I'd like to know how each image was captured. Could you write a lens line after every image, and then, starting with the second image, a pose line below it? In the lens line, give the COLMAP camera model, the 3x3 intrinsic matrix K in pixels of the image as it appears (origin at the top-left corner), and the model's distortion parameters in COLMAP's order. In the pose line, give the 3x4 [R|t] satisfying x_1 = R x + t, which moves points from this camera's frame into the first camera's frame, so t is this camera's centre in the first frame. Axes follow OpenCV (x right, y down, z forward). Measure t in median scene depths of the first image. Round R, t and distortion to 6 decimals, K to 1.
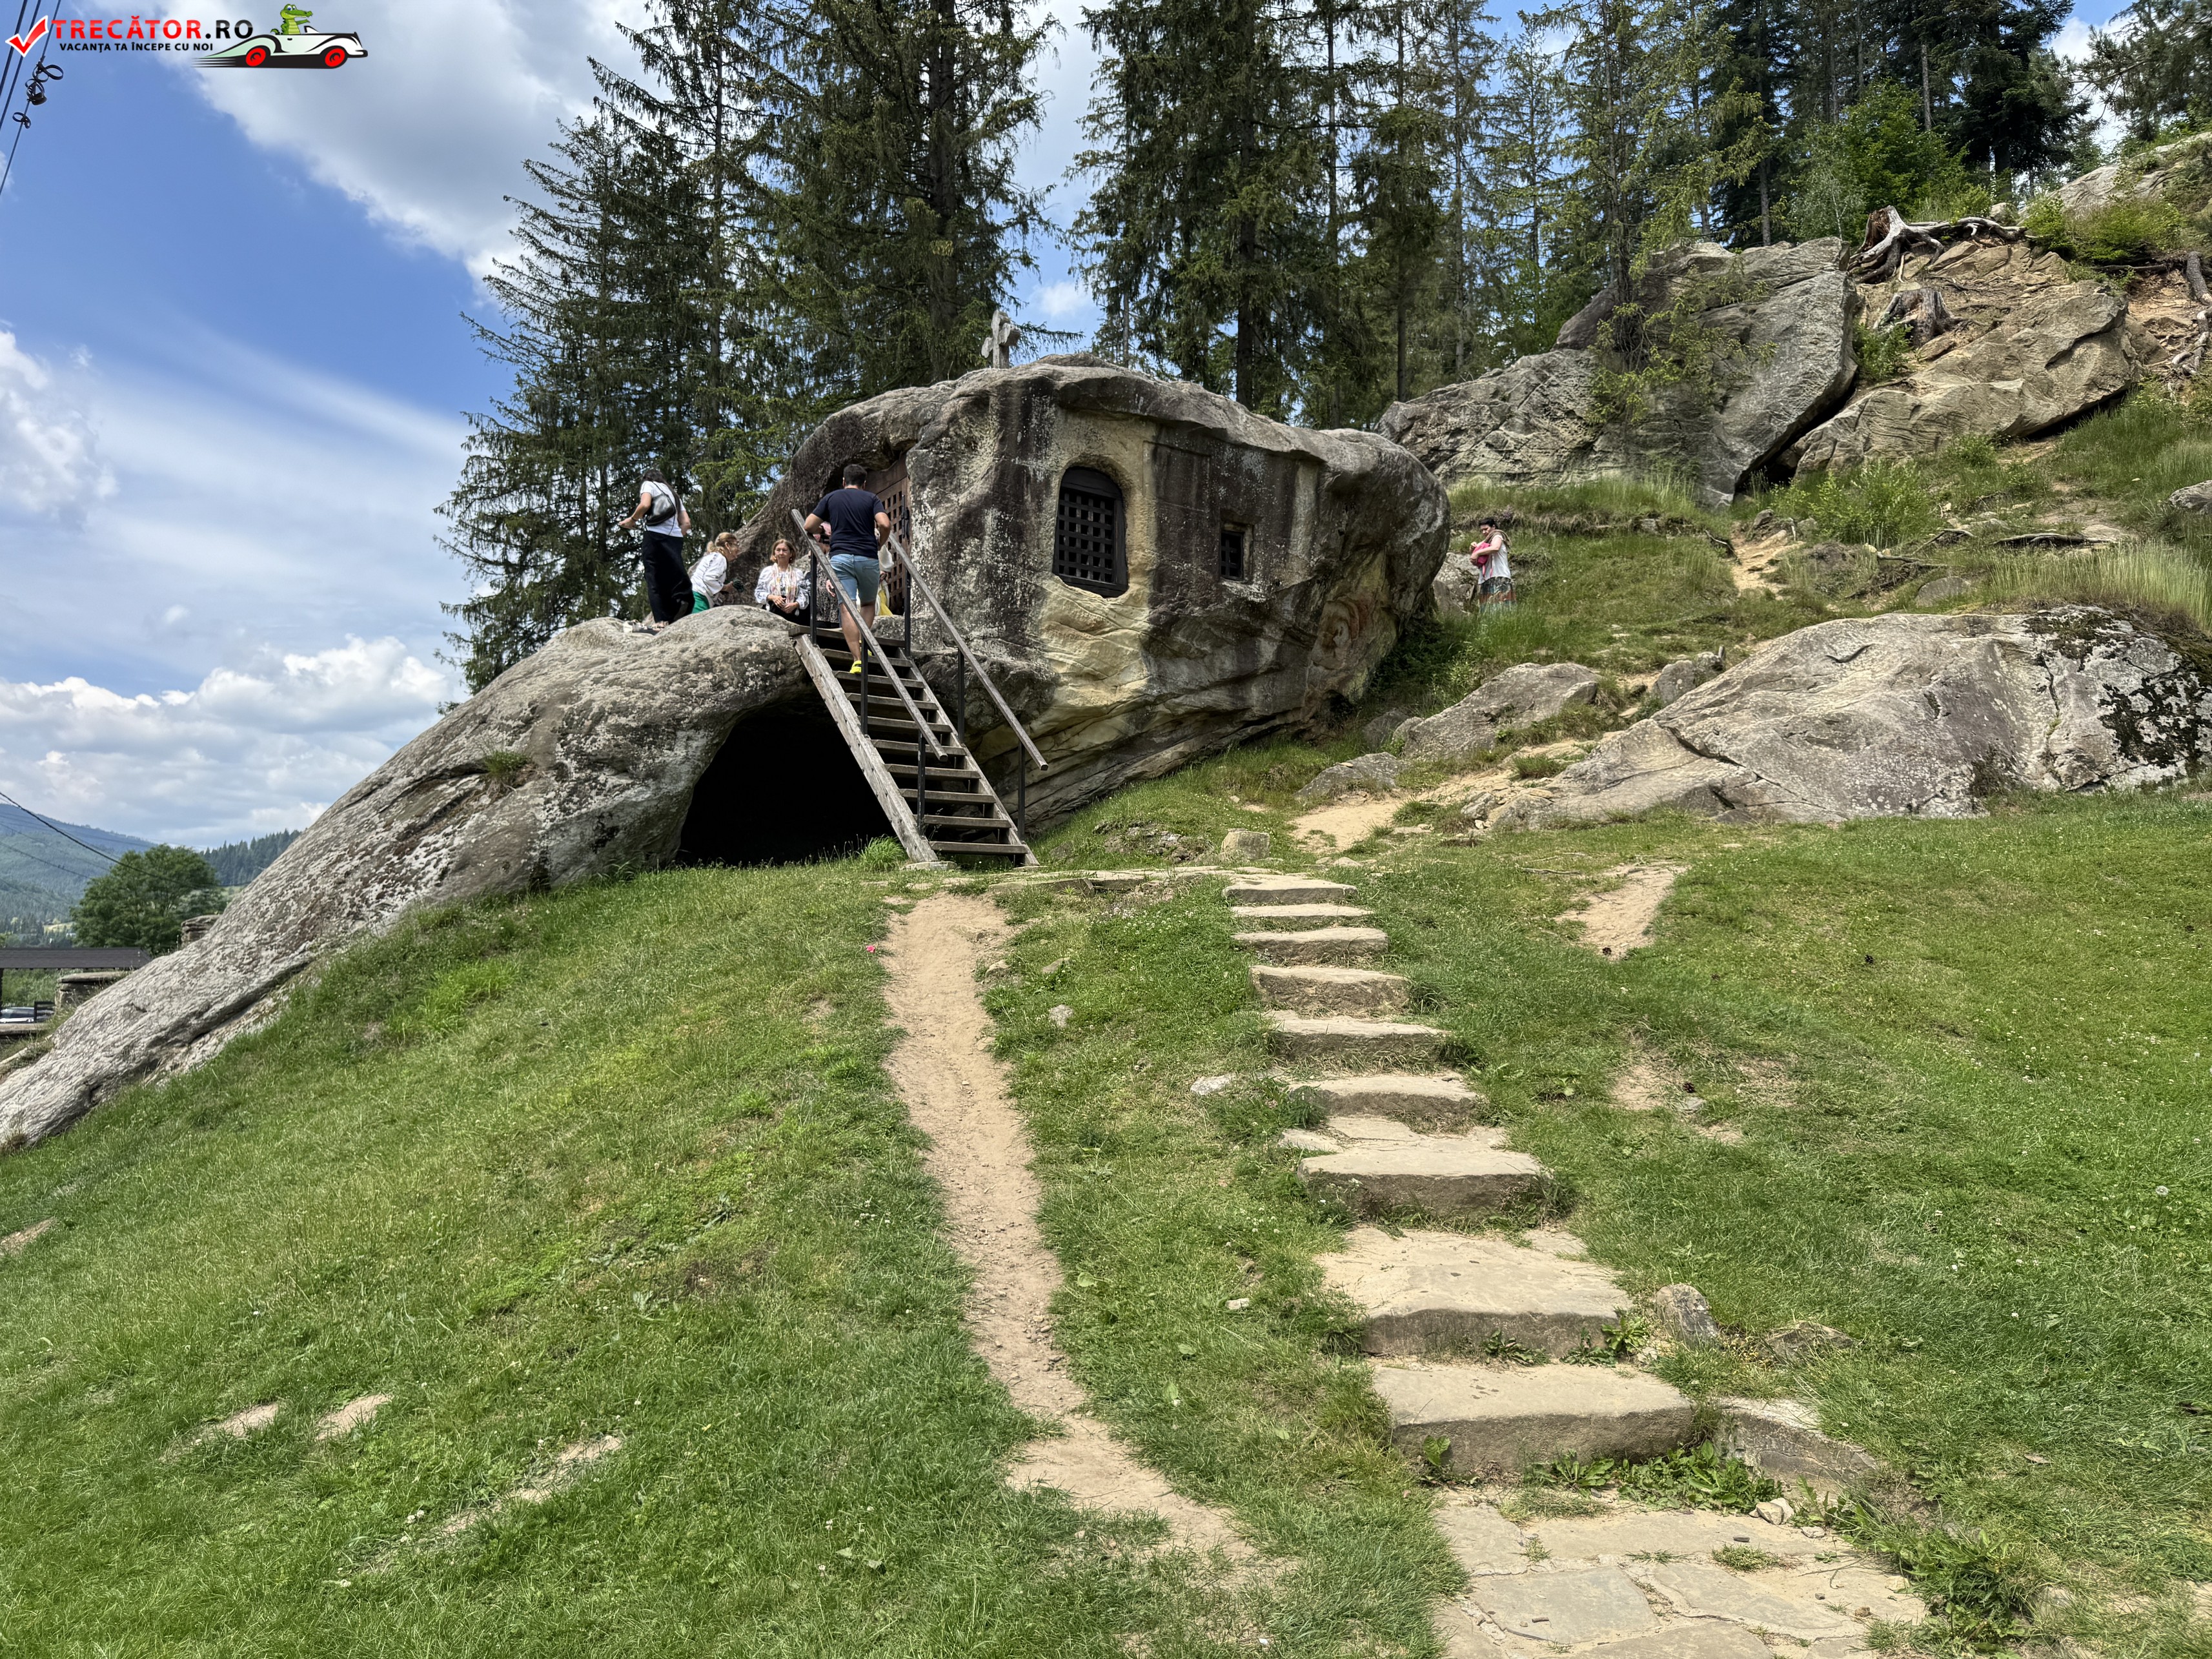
lens RADIAL K [[1558.6, 0, 1106.8], [0, 1558.6, 825.5], [0, 0, 1]] dist [0.057624, -0.078841]
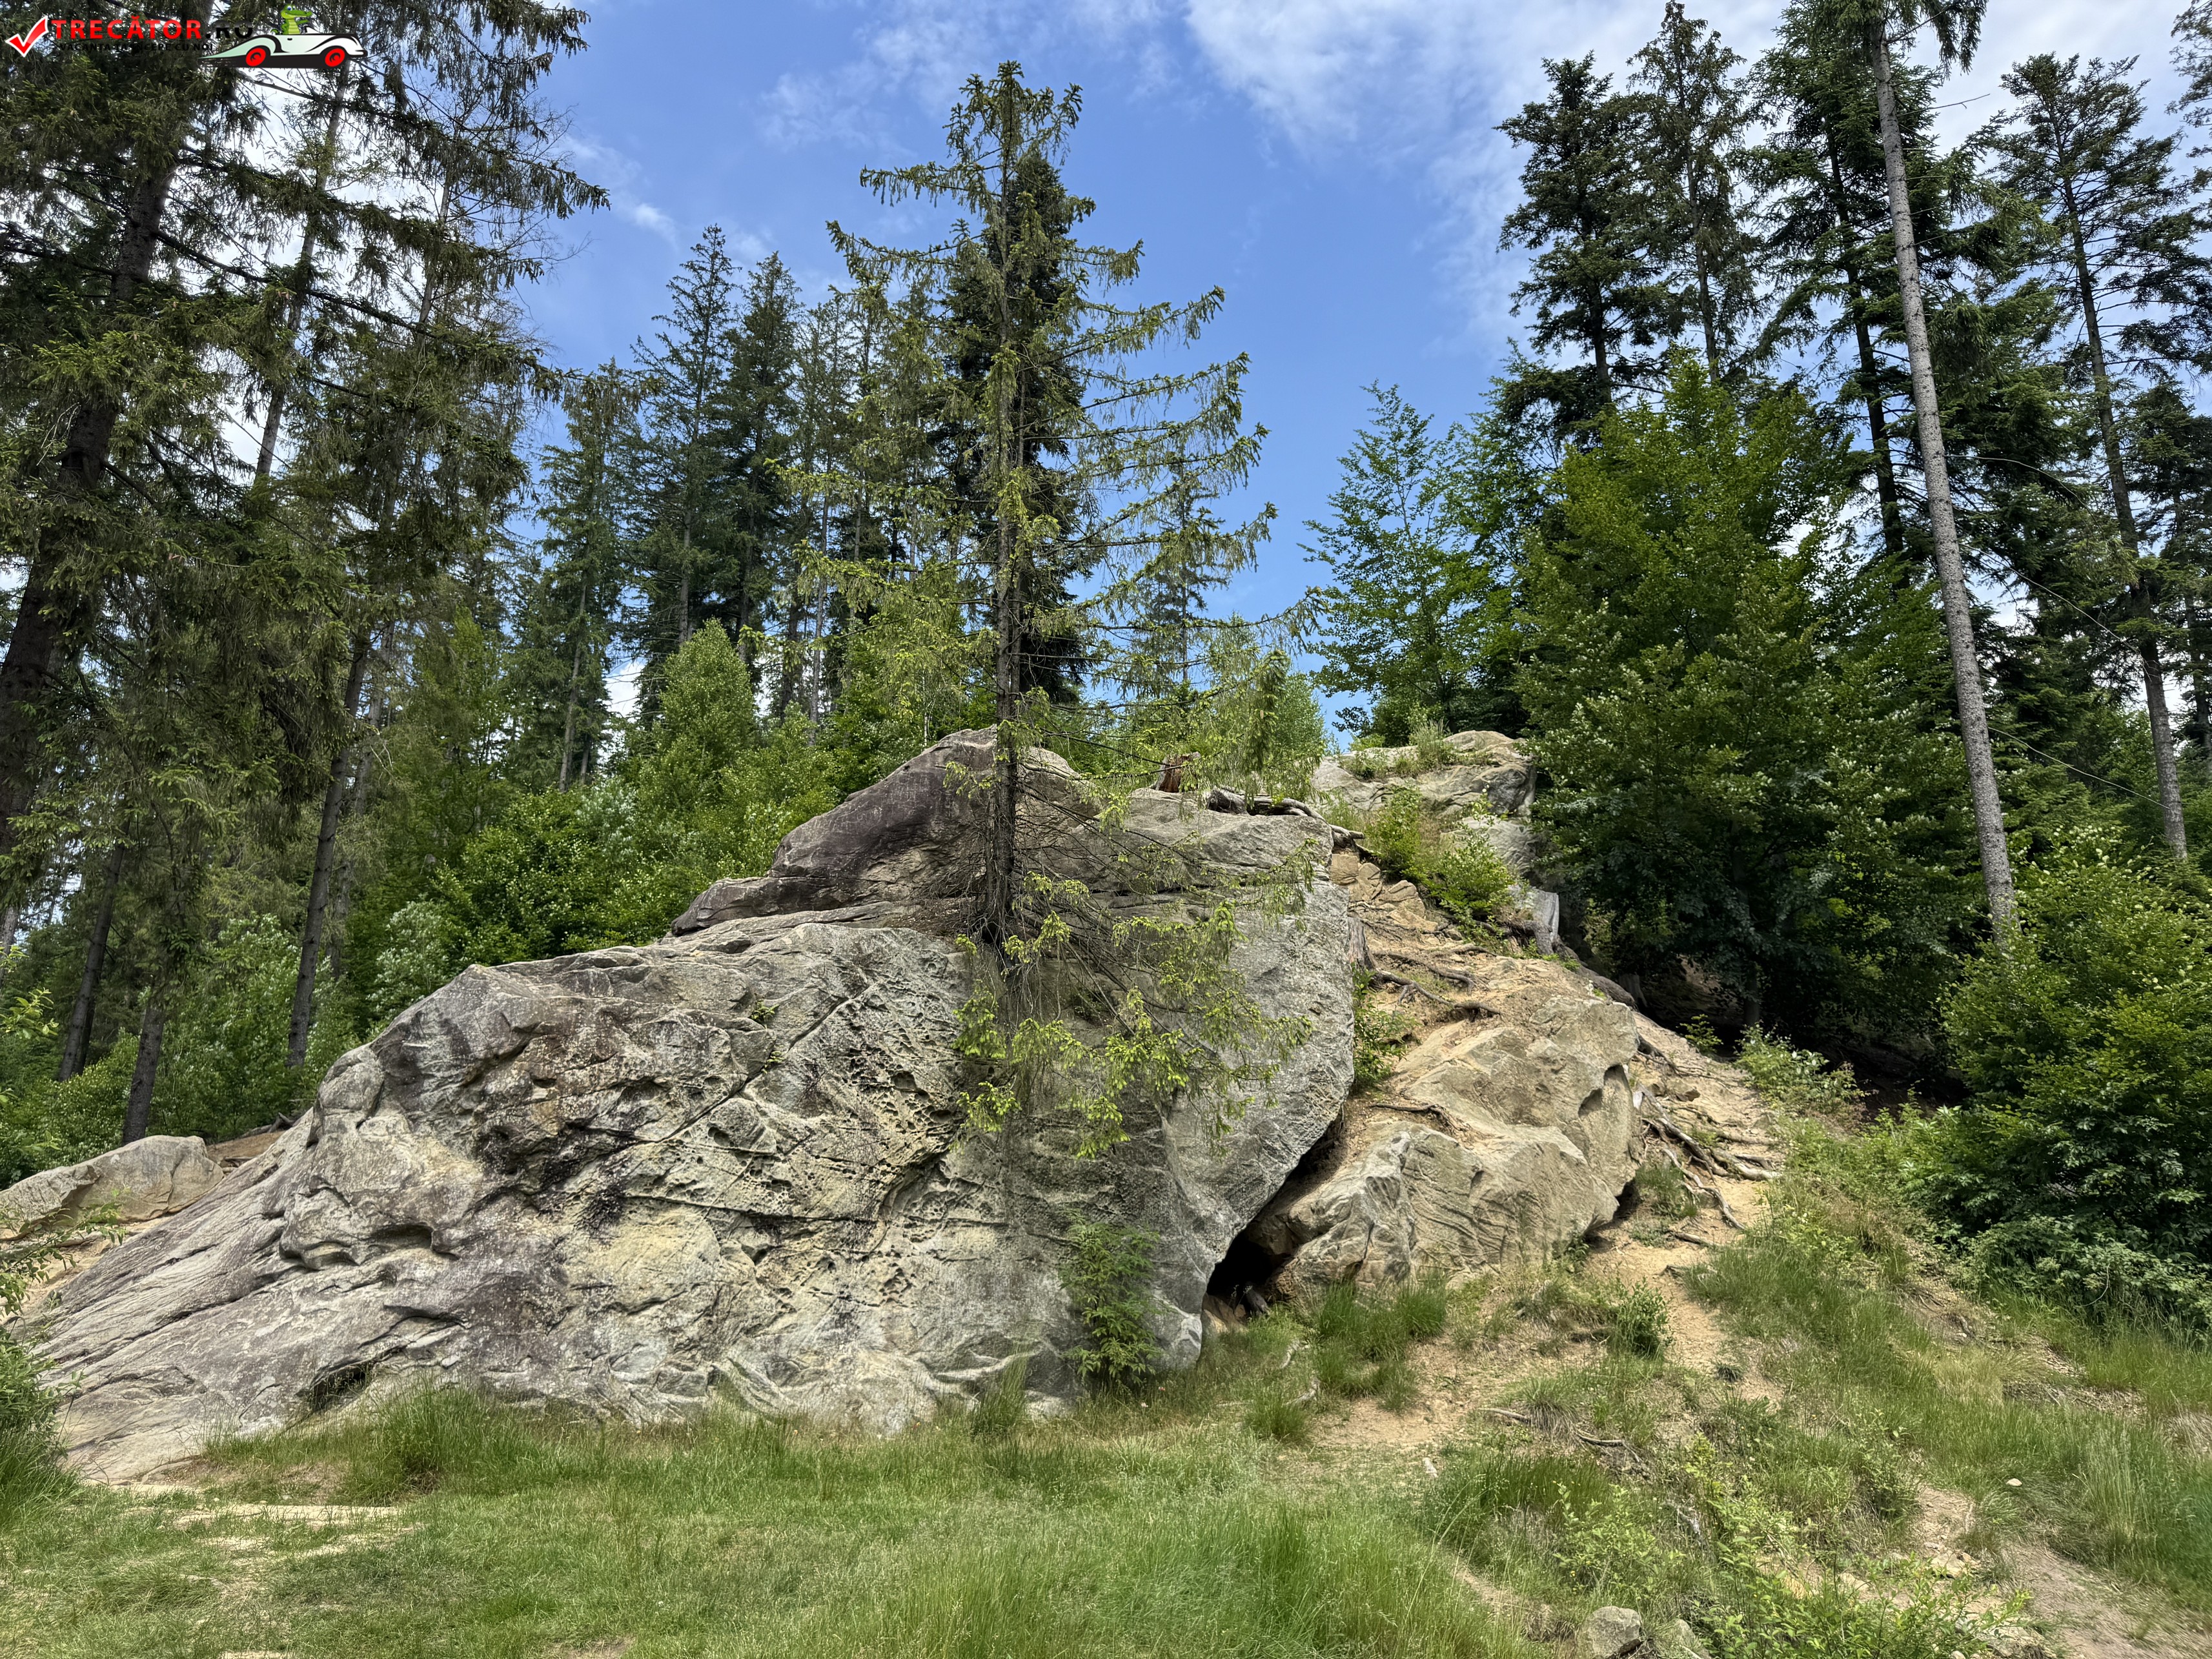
lens RADIAL K [[1558.6, 0, 1095.0], [0, 1558.6, 833.4], [0, 0, 1]] dist [0.057624, -0.078841]
pose [[0.739629, 0.213865, 0.638130, 0.085776], [-0.062866, 0.965976, -0.250875, -0.378610], [-0.670072, 0.145438, 0.727909, 1.096380]]
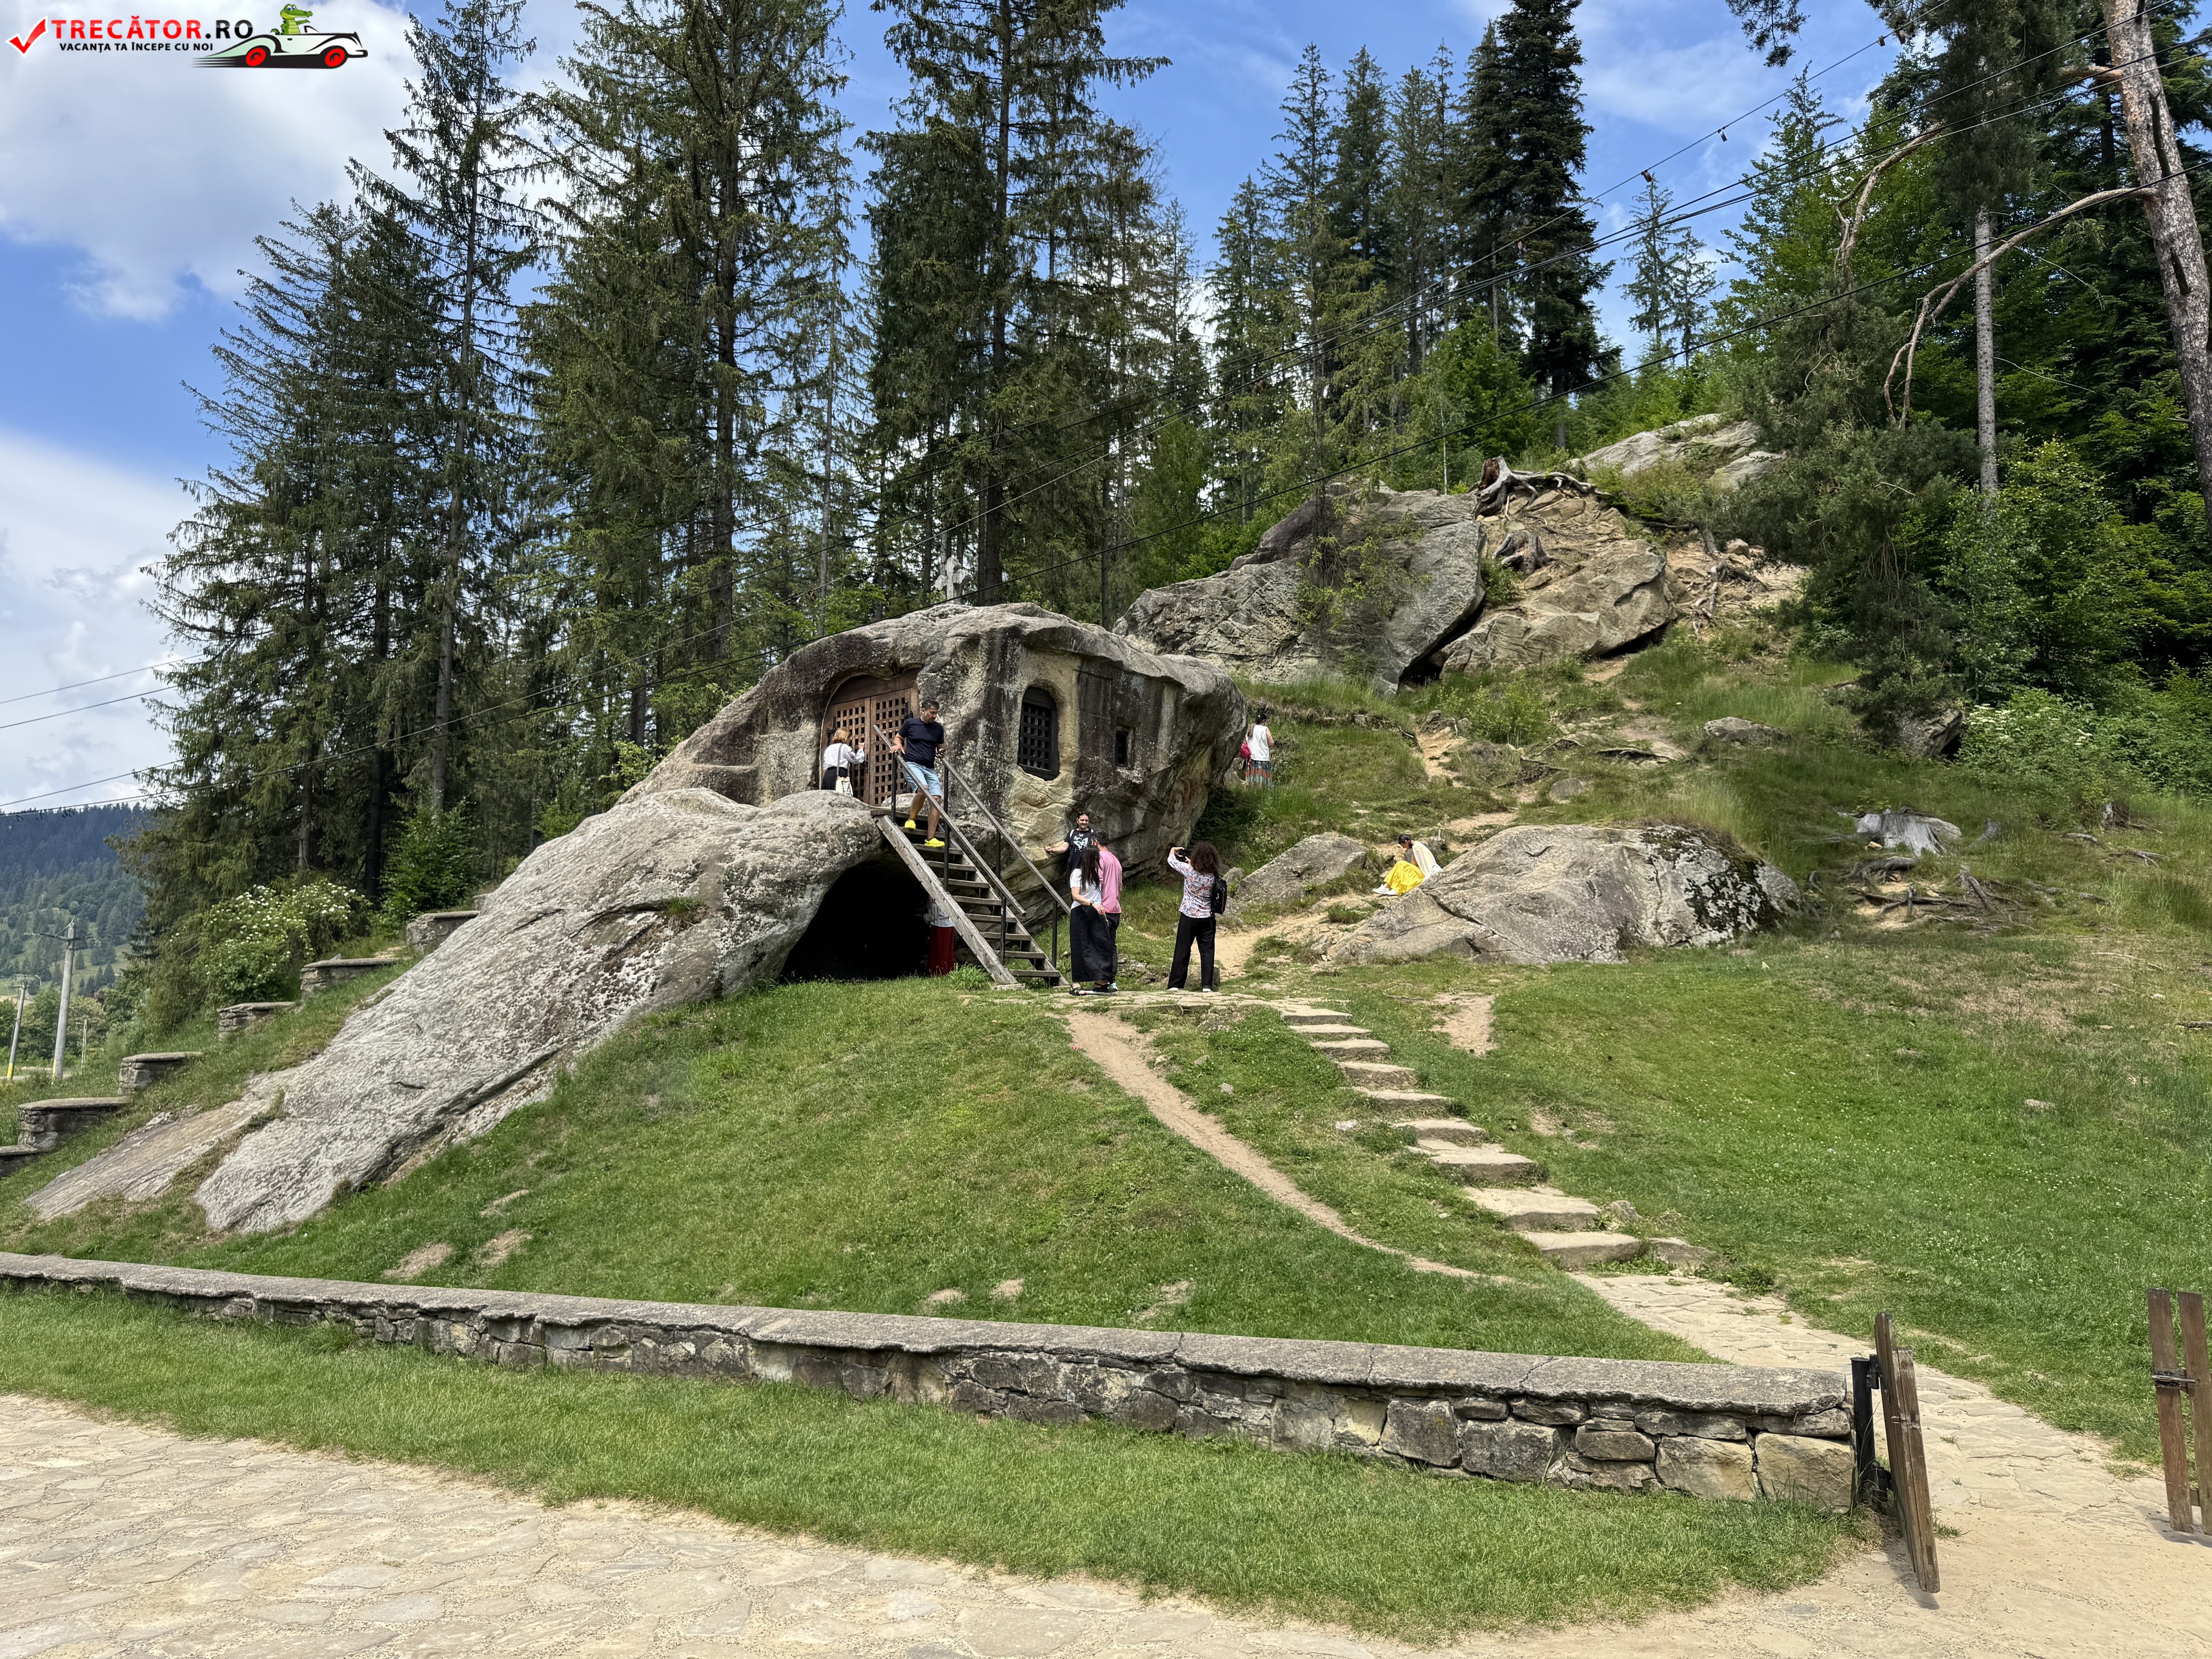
lens RADIAL K [[1558.6, 0, 1096.7], [0, 1558.6, 835.4], [0, 0, 1]] dist [0.057624, -0.078841]
pose [[0.966676, 0.038017, 0.253163, -0.278924], [-0.028650, 0.998765, -0.040585, -0.040571], [-0.254393, 0.031979, 0.966572, -0.309464]]
